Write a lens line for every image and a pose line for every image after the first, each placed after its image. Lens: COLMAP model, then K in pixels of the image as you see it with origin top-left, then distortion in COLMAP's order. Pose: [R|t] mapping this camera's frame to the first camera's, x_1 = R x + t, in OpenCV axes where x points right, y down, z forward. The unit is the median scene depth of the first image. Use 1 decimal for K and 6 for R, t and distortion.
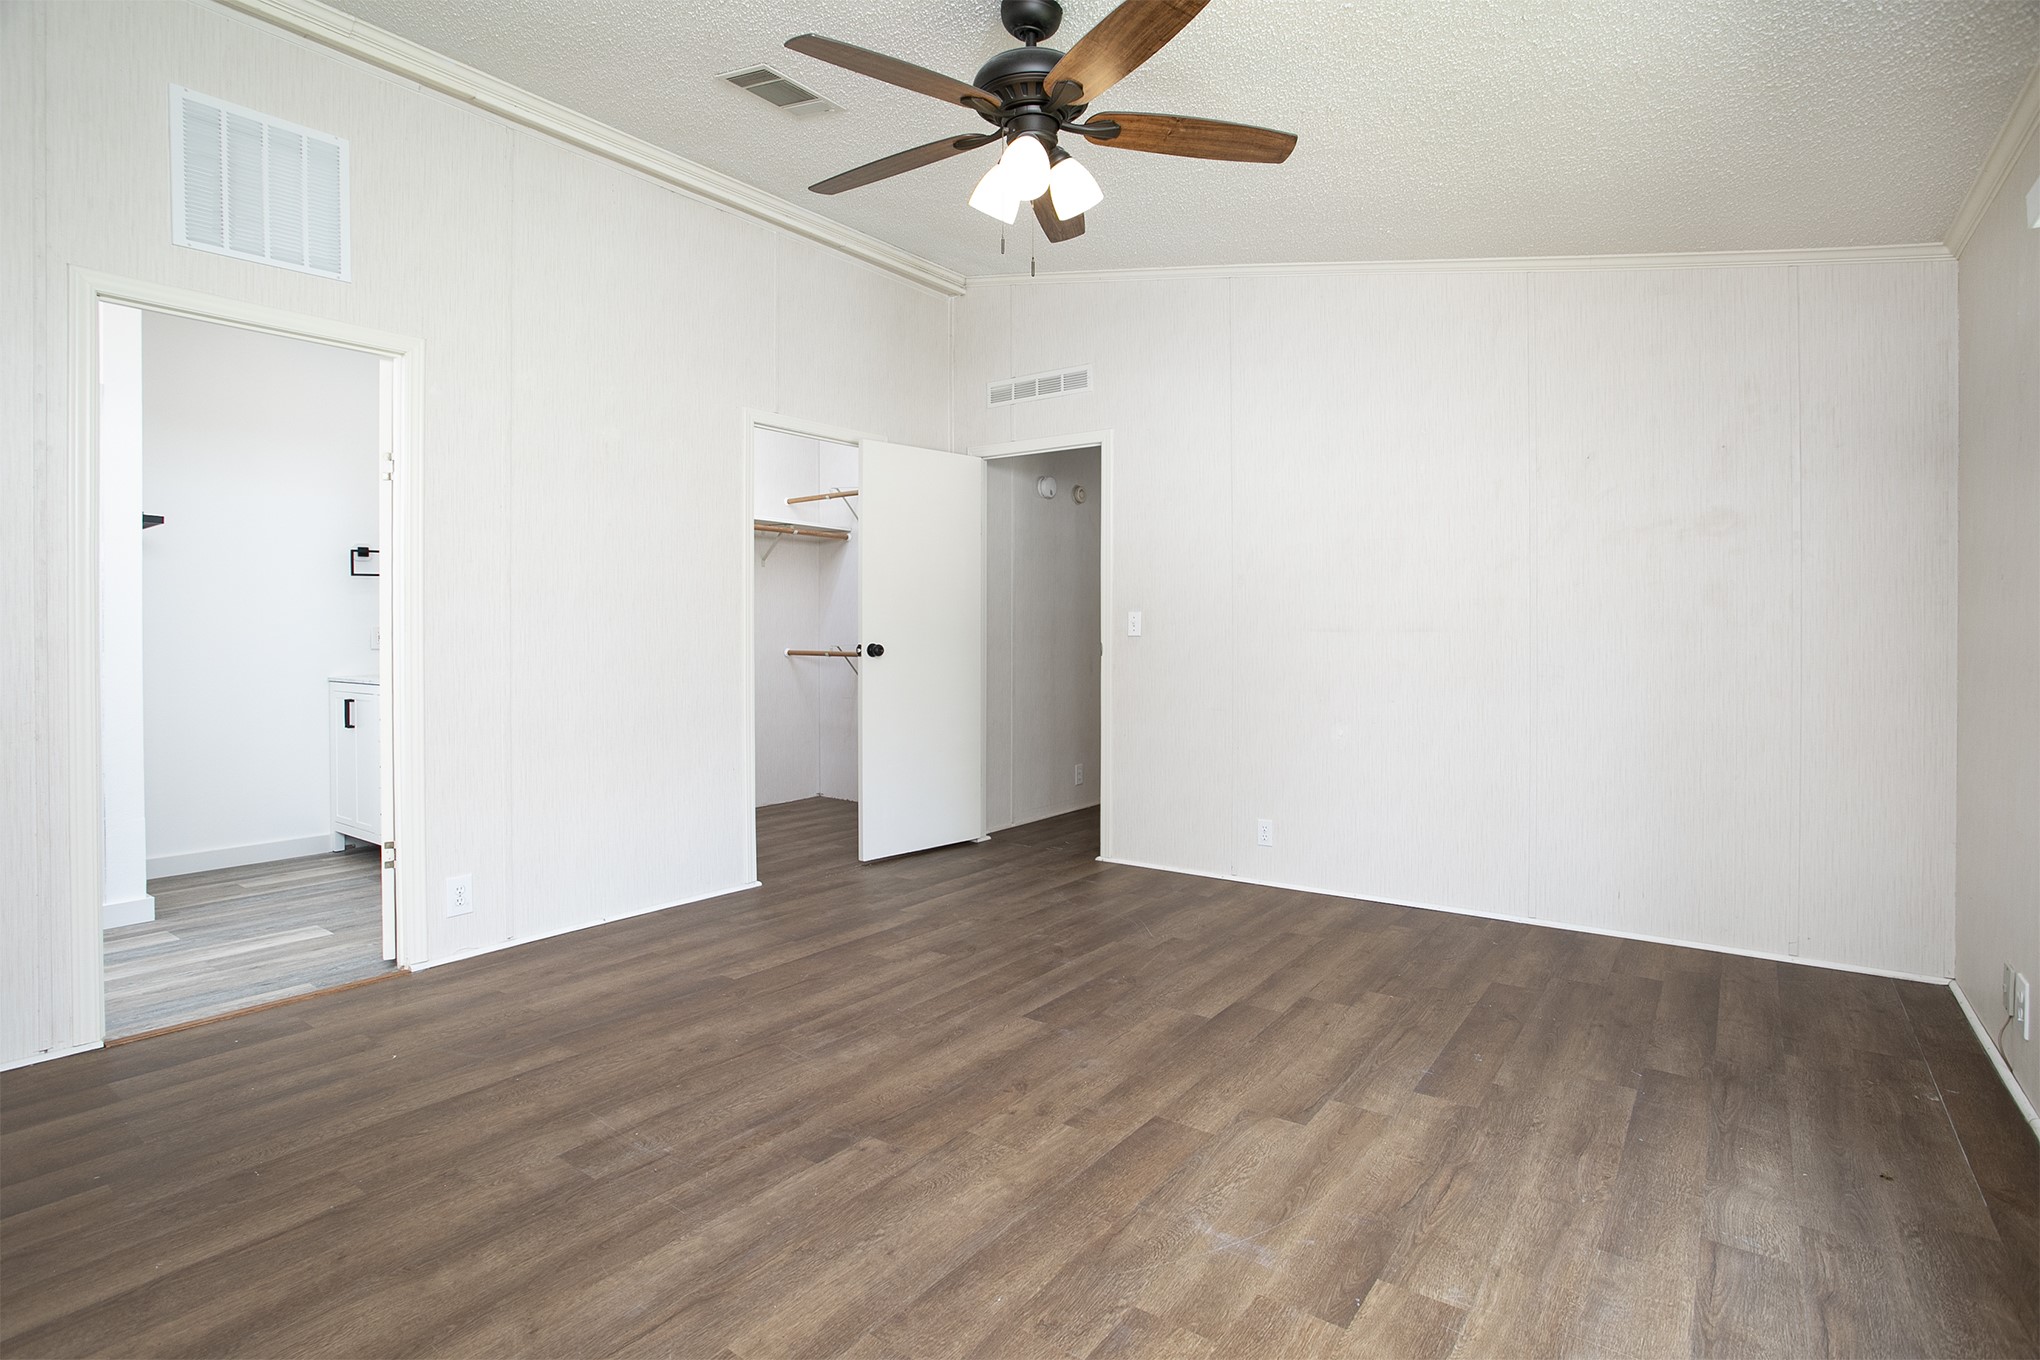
lens RADIAL K [[979.3, 0, 1019.2], [0, 979.3, 675.0], [0, 0, 1]] dist [-0.050306, 0.012189]
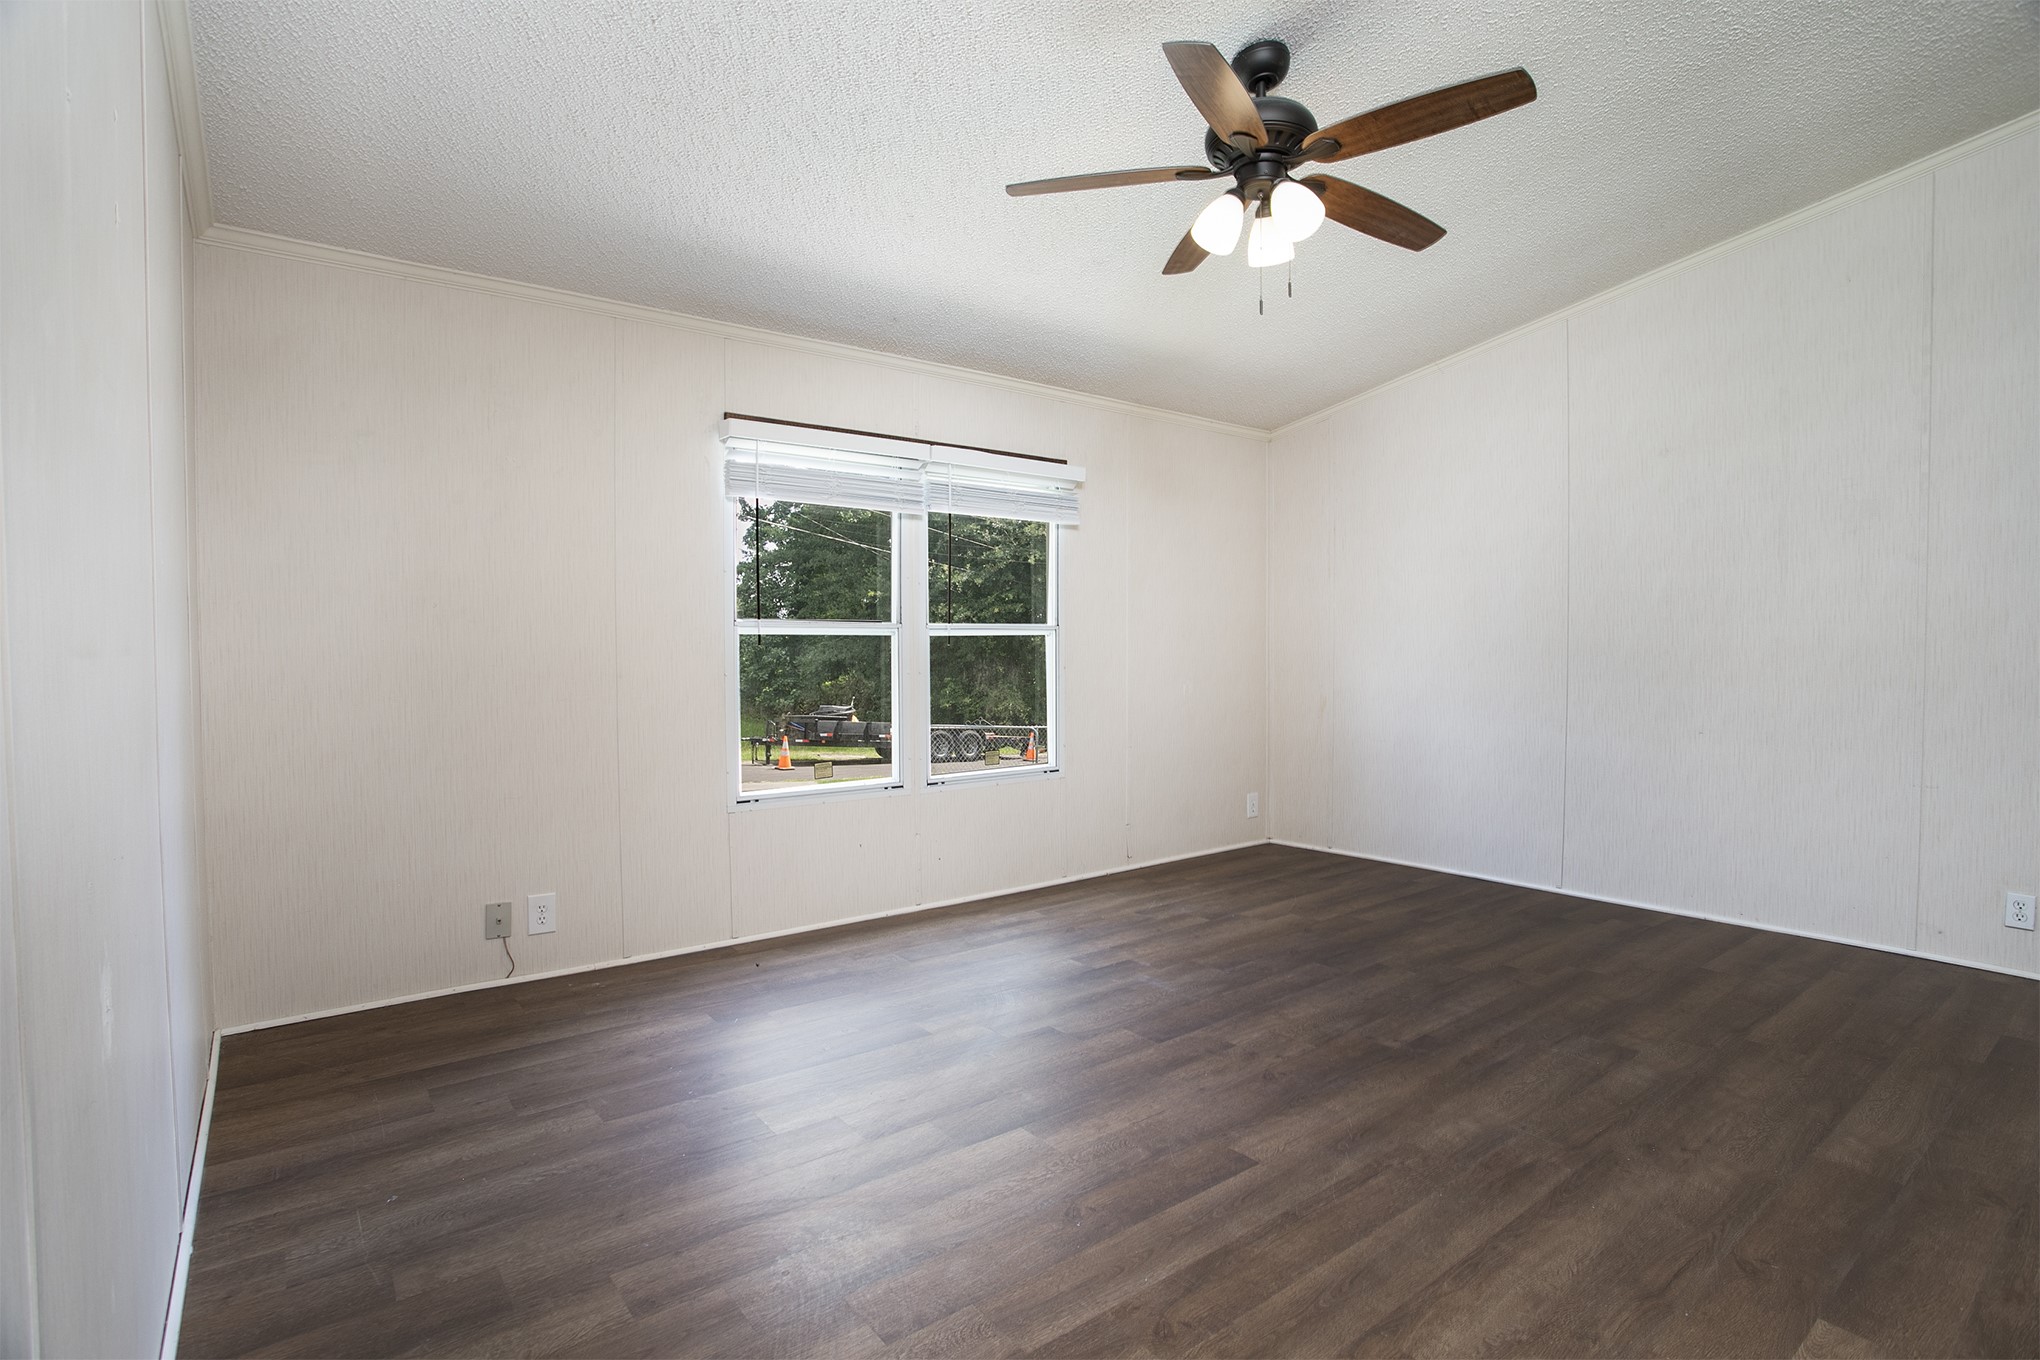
lens RADIAL K [[979.3, 0, 1018.5], [0, 979.3, 661.1], [0, 0, 1]] dist [-0.050306, 0.012189]
pose [[-0.959763, 0.002406, 0.280799, -0.034884], [0.018354, 0.998363, 0.054178, -0.095852], [-0.280209, 0.057151, -0.958236, 2.146465]]
